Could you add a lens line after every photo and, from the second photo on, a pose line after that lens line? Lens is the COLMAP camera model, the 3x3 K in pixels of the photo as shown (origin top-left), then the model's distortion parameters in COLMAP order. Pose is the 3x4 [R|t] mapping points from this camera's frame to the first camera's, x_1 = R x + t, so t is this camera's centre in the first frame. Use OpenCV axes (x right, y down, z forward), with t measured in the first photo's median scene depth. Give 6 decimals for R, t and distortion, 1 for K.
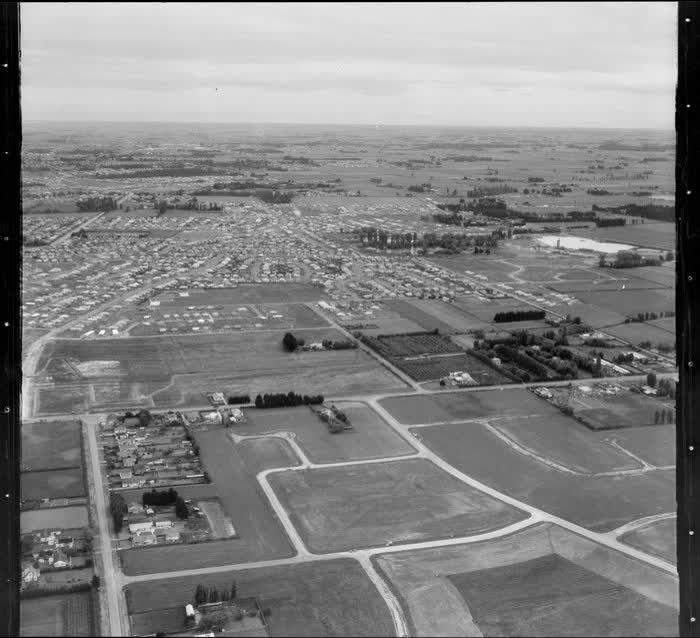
lens RADIAL K [[969.9, 0, 350.0], [0, 969.9, 319.0], [0, 0, 1]] dist [0.017507, 0.060933]
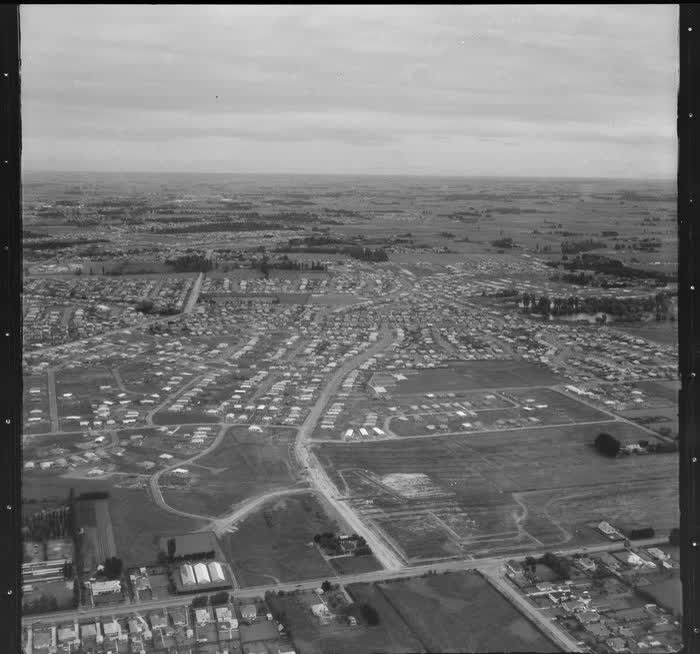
lens RADIAL K [[988.9, 0, 350.0], [0, 988.9, 327.0], [0, 0, 1]] dist [-0.017295, 0.089097]
pose [[0.999703, -0.003516, 0.024114, -0.195056], [0.004587, 0.998999, -0.044491, -0.025286], [-0.023933, 0.044589, 0.998719, 0.112048]]
